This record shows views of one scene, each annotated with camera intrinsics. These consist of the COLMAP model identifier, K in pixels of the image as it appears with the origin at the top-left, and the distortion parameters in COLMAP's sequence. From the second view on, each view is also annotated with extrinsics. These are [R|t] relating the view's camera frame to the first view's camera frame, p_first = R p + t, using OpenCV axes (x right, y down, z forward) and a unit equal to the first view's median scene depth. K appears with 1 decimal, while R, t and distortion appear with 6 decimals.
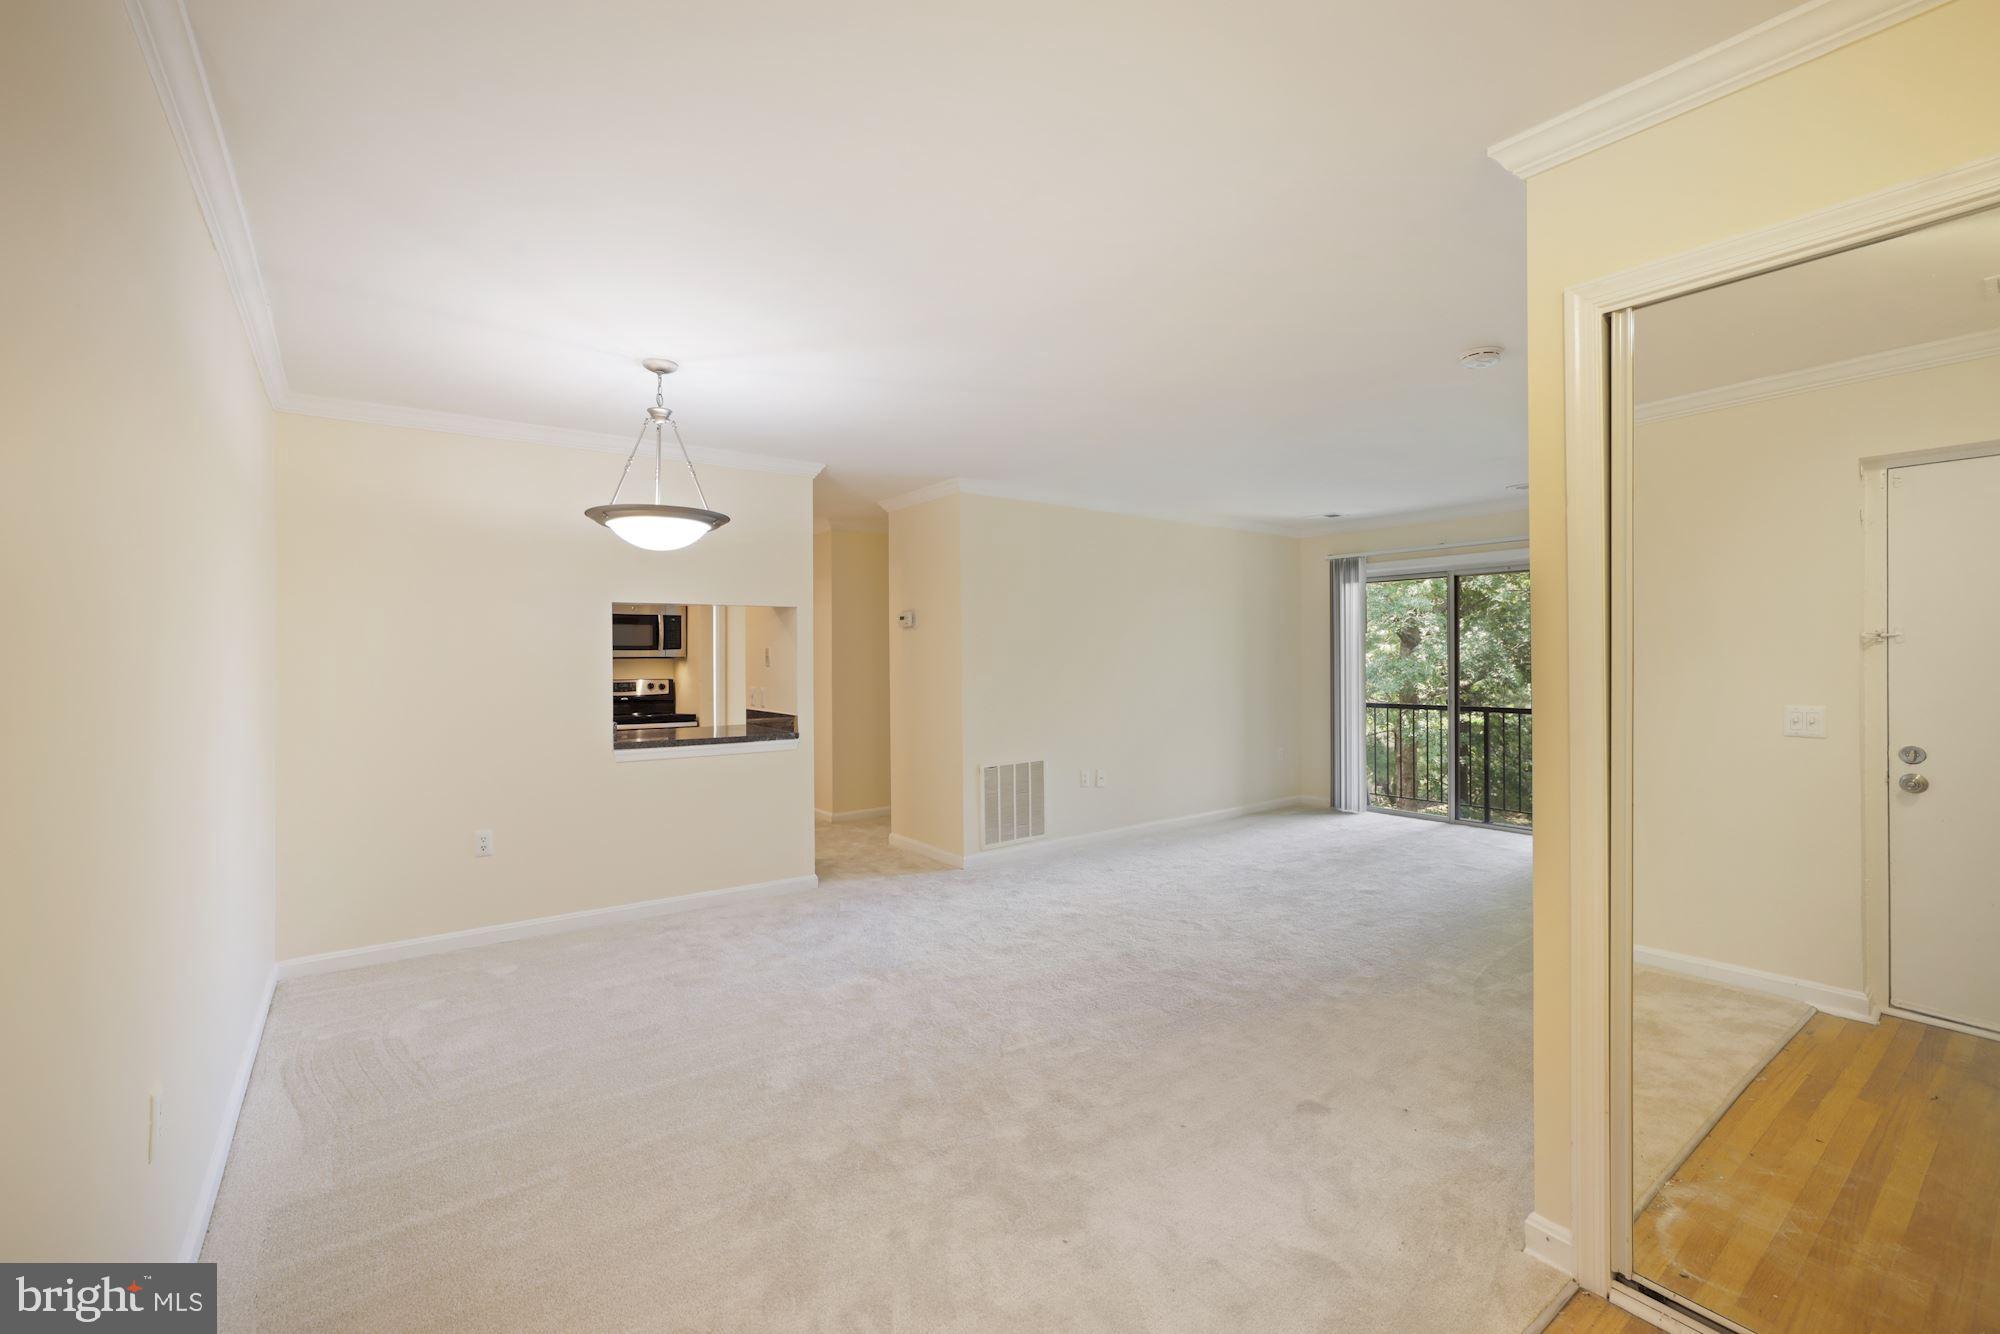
lens RADIAL K [[867.3, 0, 1000.5], [0, 867.3, 658.9], [0, 0, 1]] dist [-0.021688, 0.000234]
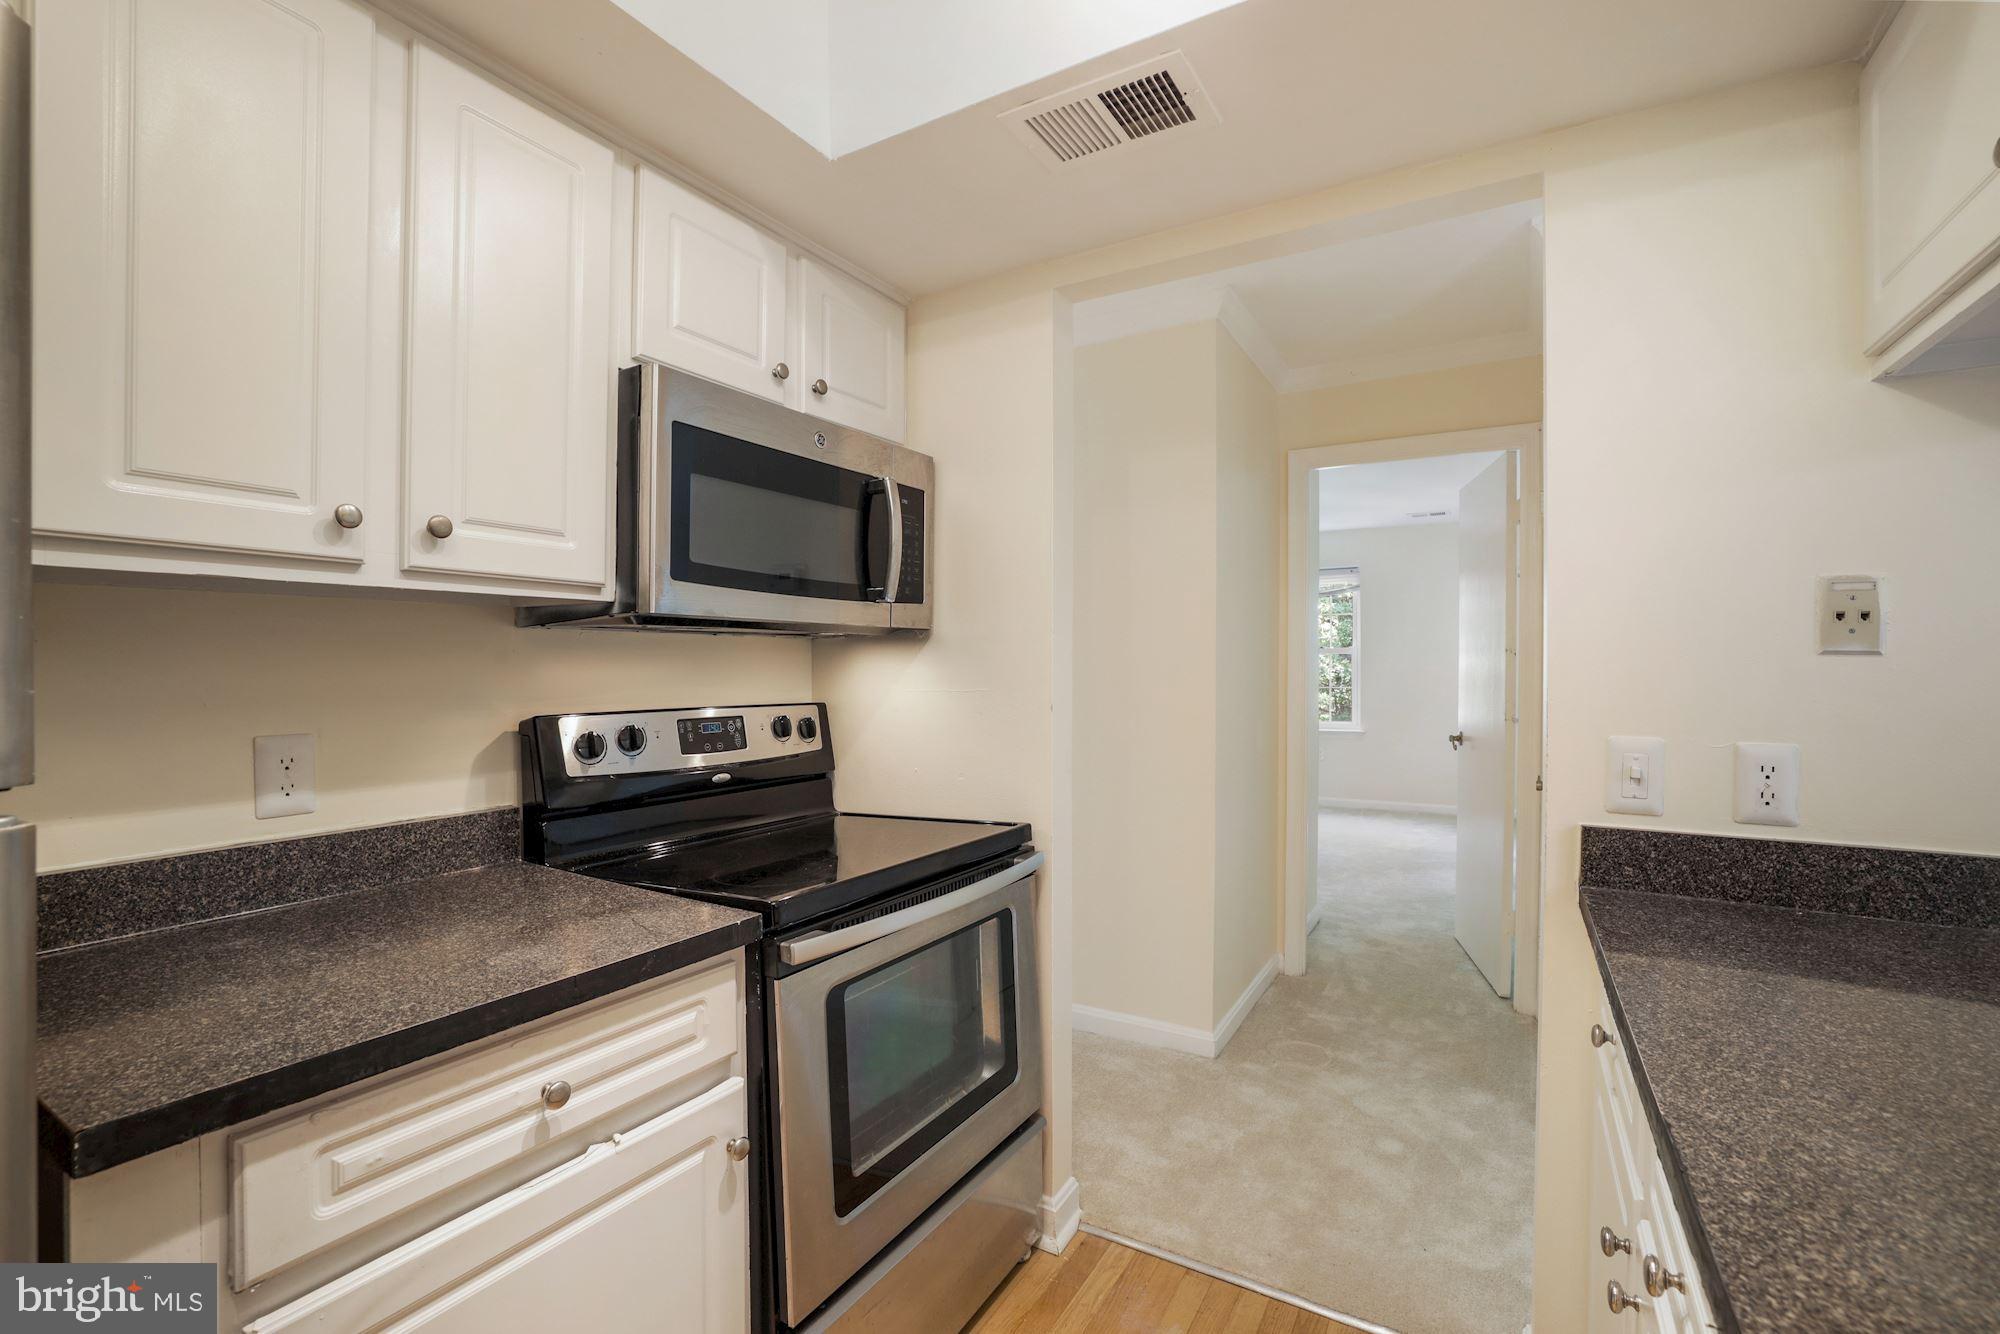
lens RADIAL K [[876.8, 0, 1000.0], [0, 876.8, 667.0], [0, 0, 1]] dist [-0.018216, 0.000365]
pose [[0.923346, 0.006267, 0.383919, -0.547984], [-0.005835, 0.999980, -0.002290, 0.013092], [-0.383925, -0.000126, 0.923364, 0.842627]]
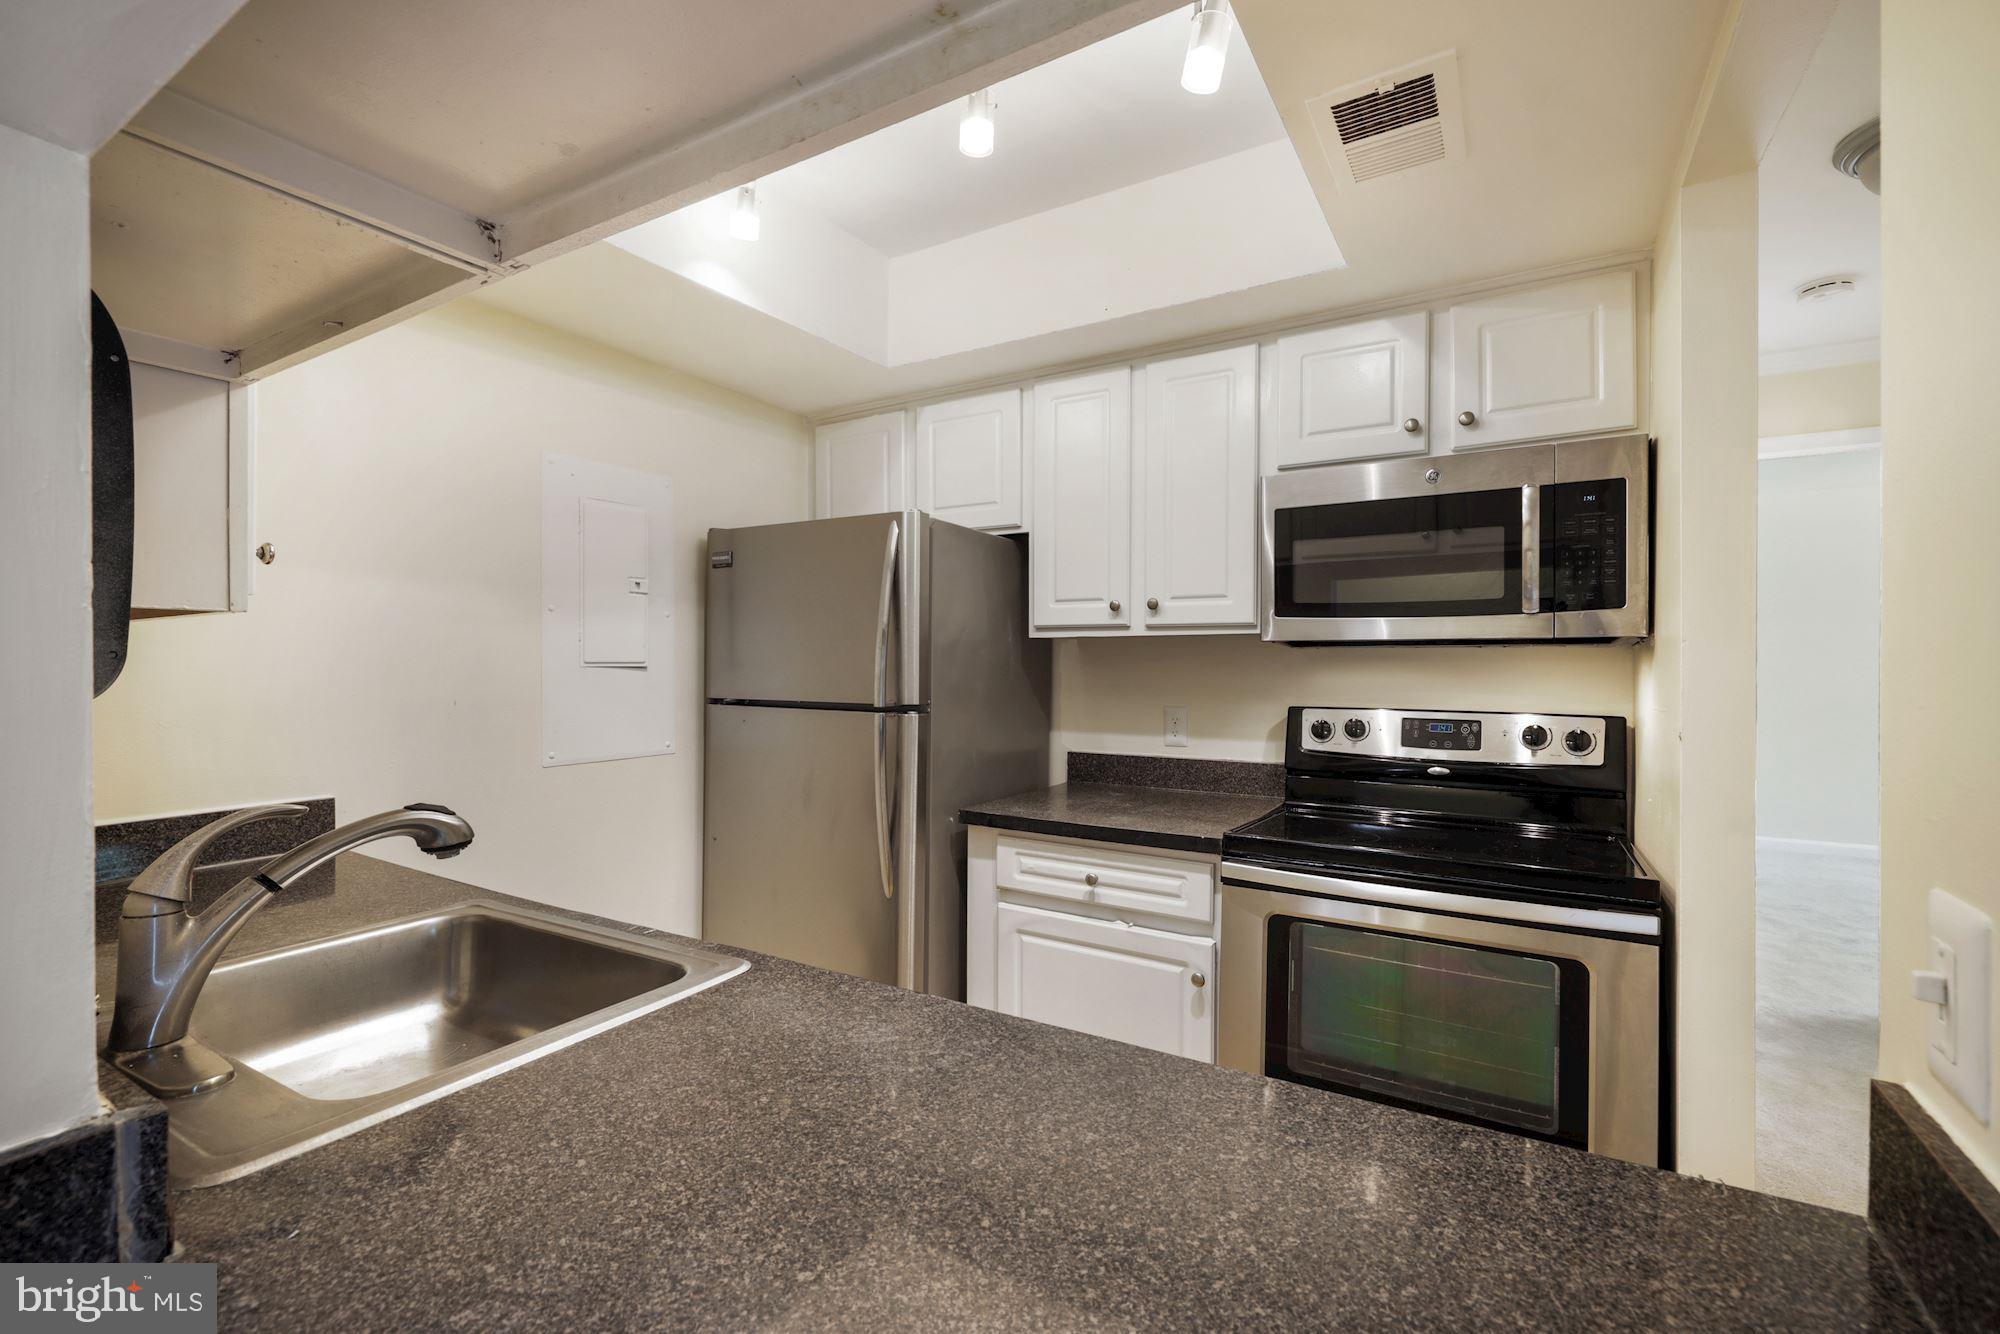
lens RADIAL K [[867.3, 0, 1000.5], [0, 867.3, 658.9], [0, 0, 1]] dist [-0.021688, 0.000234]
pose [[0.373383, 0.005580, -0.927660, -0.235984], [-0.003913, 0.999982, 0.004440, 0.004297], [0.927669, 0.001972, 0.373399, 0.866303]]
